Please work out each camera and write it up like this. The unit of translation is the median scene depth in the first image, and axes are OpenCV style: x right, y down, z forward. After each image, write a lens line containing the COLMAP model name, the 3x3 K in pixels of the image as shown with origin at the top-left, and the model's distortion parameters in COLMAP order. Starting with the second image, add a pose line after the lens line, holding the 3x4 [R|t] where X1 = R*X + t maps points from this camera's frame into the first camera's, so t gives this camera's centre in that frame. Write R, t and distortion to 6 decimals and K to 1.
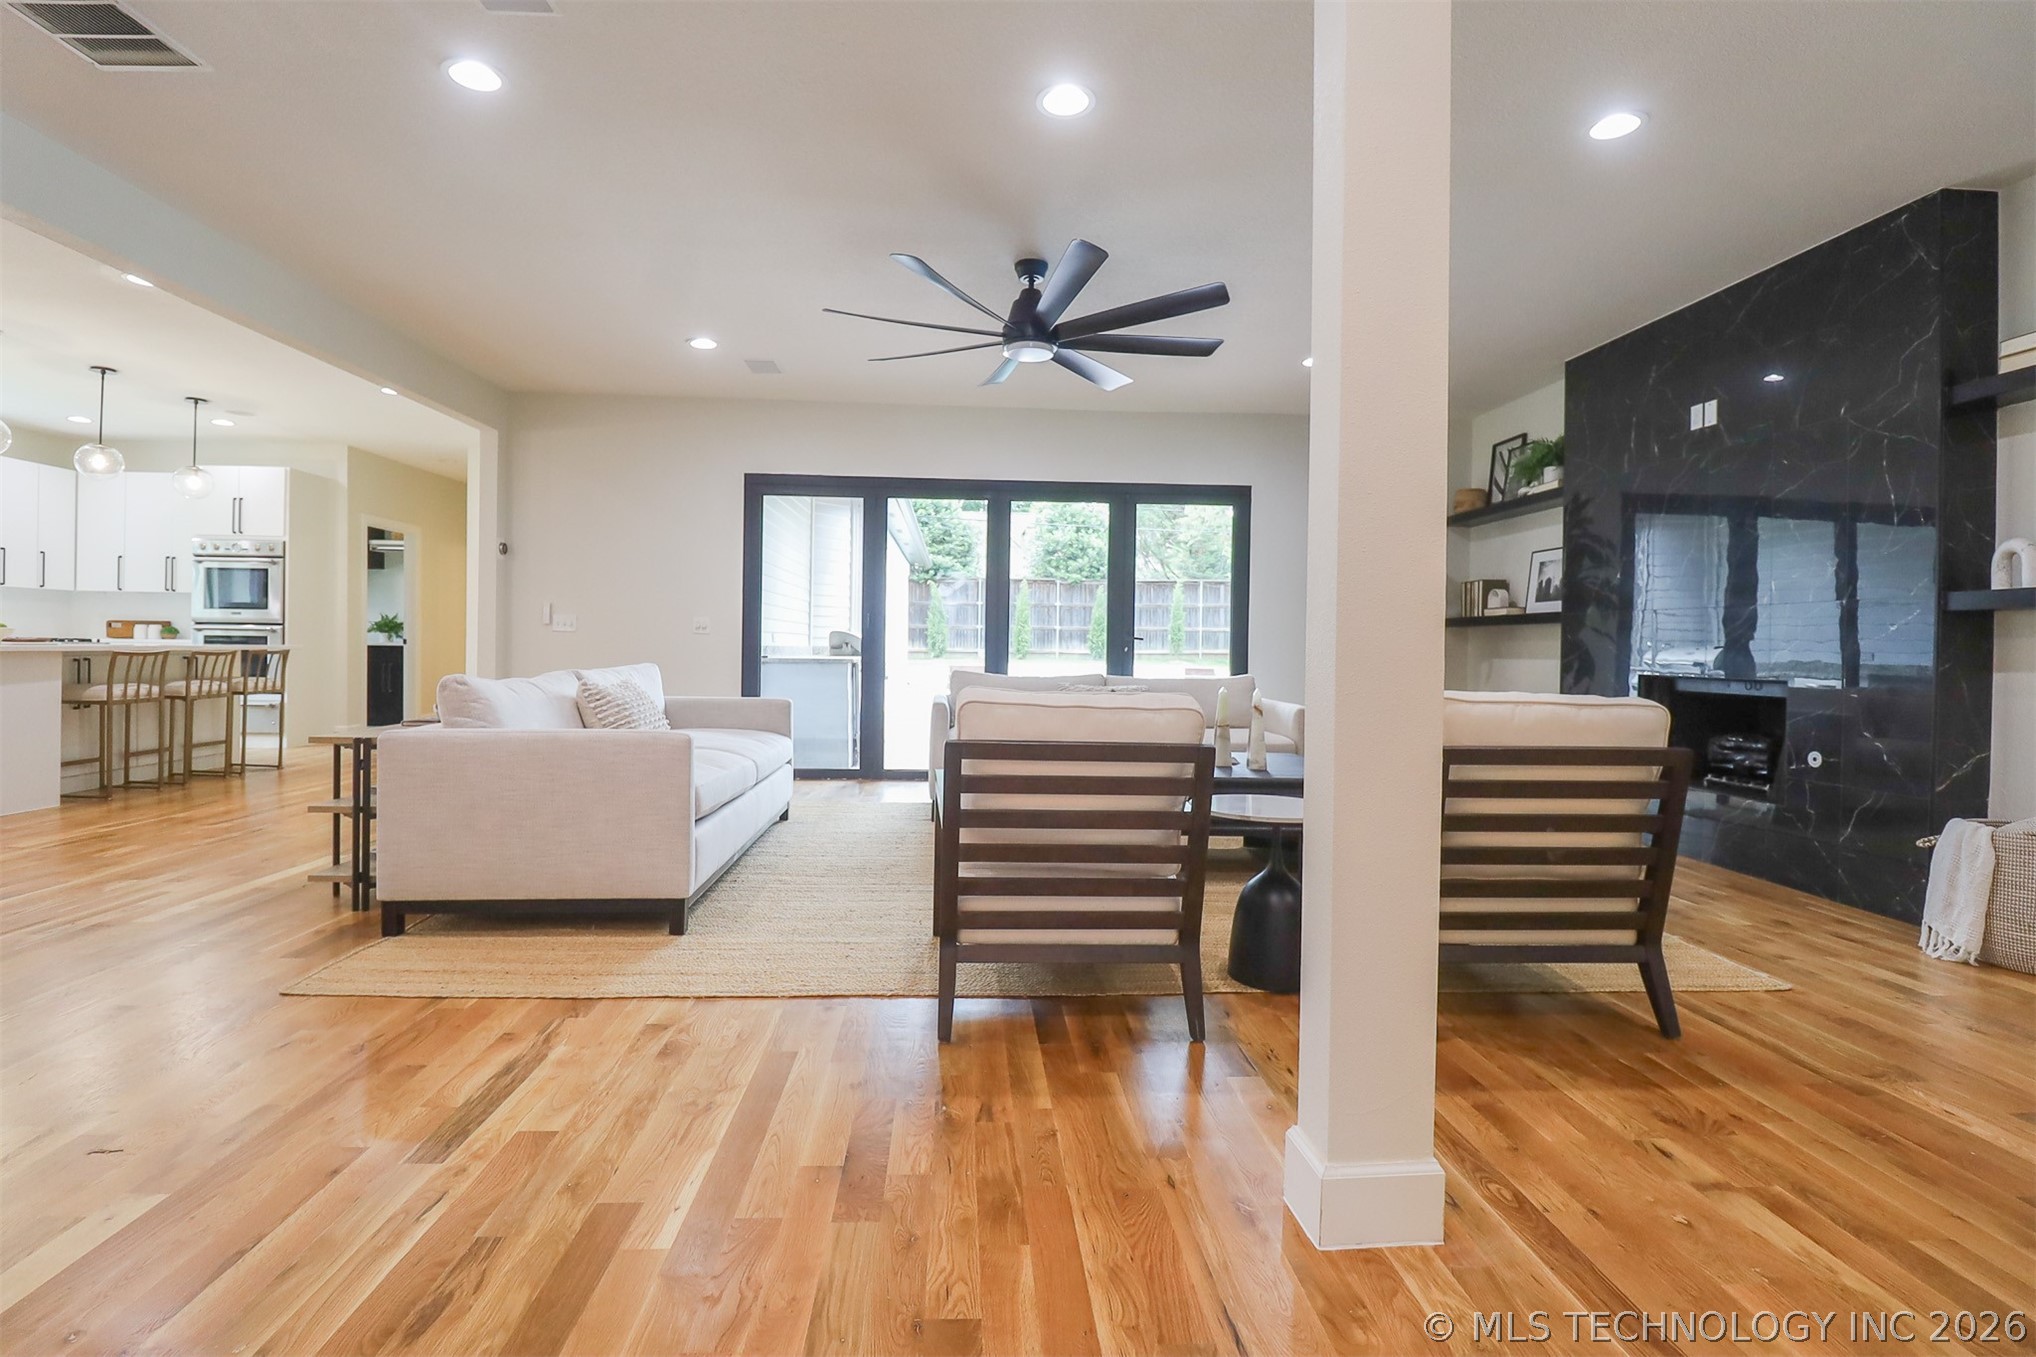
lens RADIAL K [[951.4, 0, 1020.0], [0, 951.4, 654.6], [0, 0, 1]] dist [-0.000932, -0.012298]
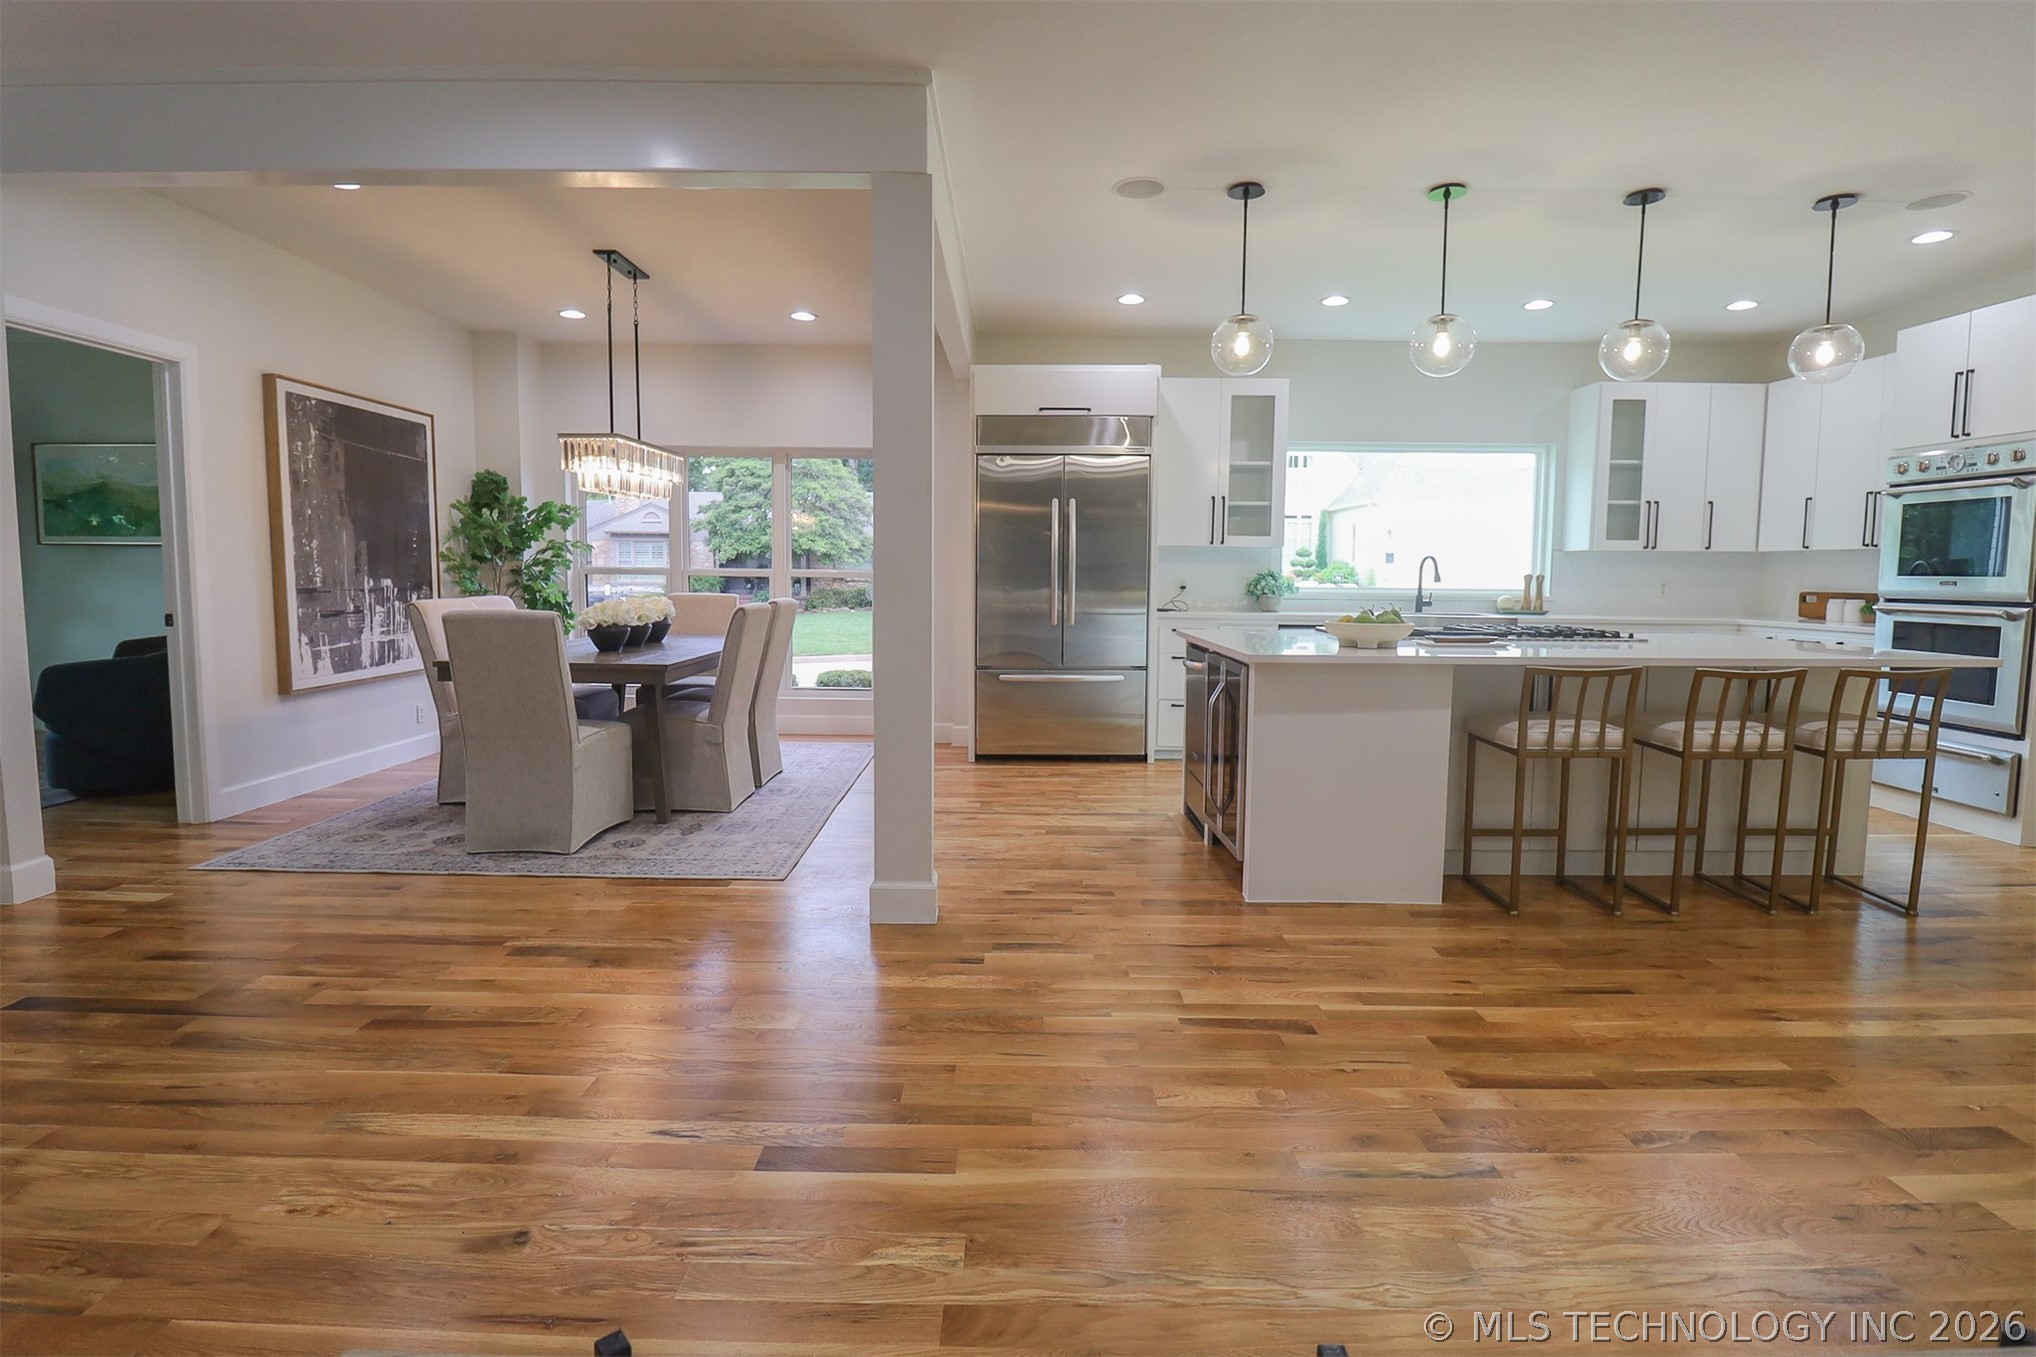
lens RADIAL K [[951.4, 0, 1020.0], [0, 951.4, 654.6], [0, 0, 1]] dist [-0.000932, -0.012298]
pose [[-0.056351, 0.069568, -0.995984, -0.289927], [-0.016934, 0.997359, 0.070622, -0.037262], [0.998267, 0.020845, -0.055024, 0.571010]]
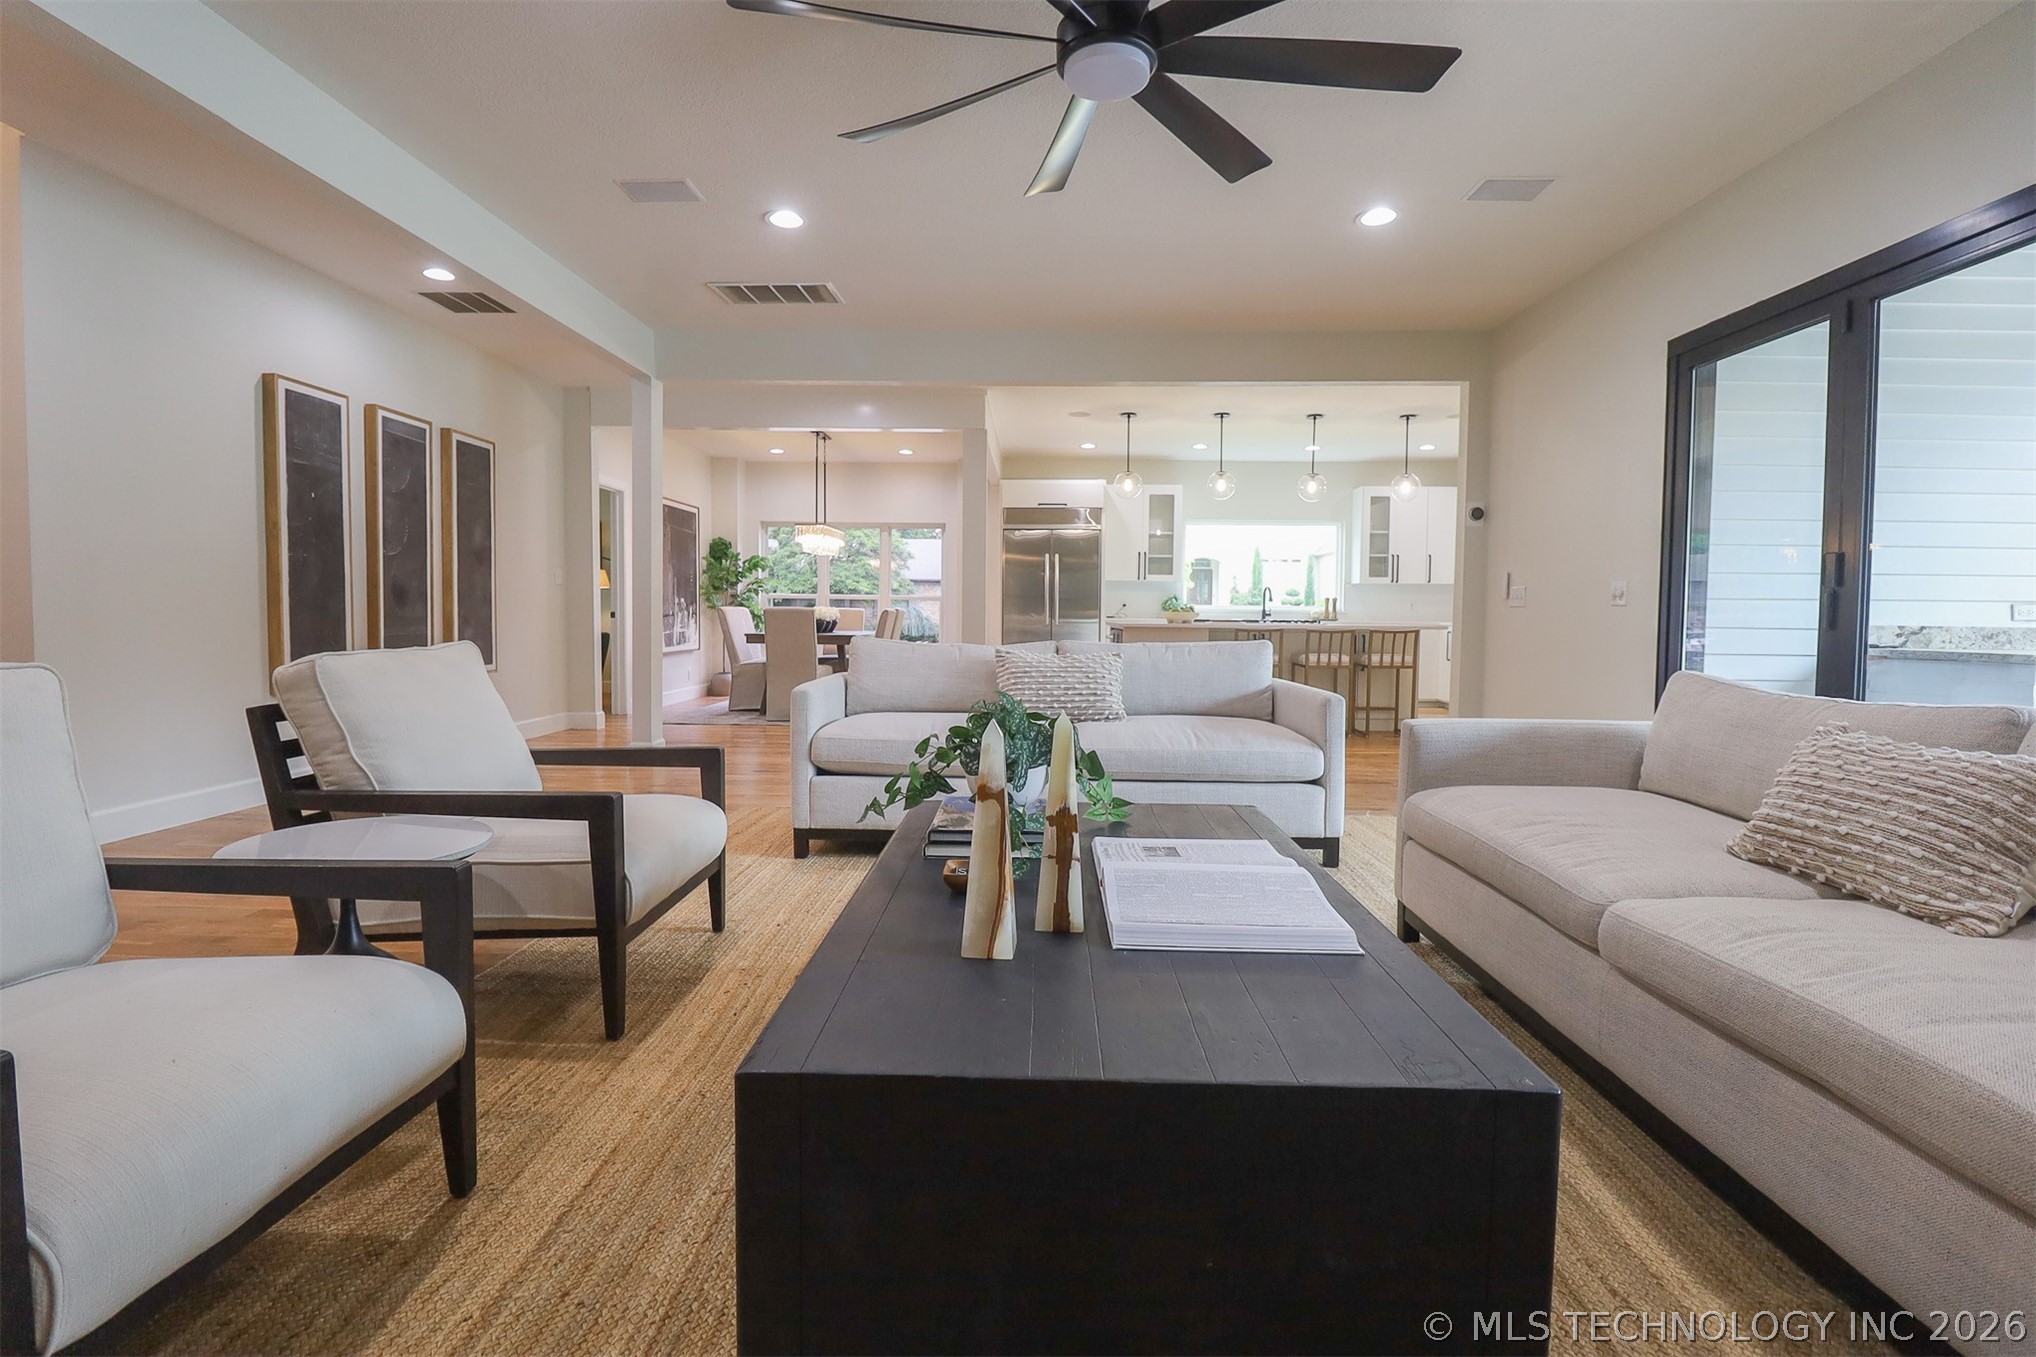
lens RADIAL K [[951.4, 0, 1020.0], [0, 951.4, 654.6], [0, 0, 1]] dist [-0.000932, -0.012298]
pose [[-0.078916, 0.025502, -0.996555, 0.357712], [-0.017522, 0.999483, 0.026964, 0.002378], [0.996727, 0.019589, -0.078429, 0.630539]]
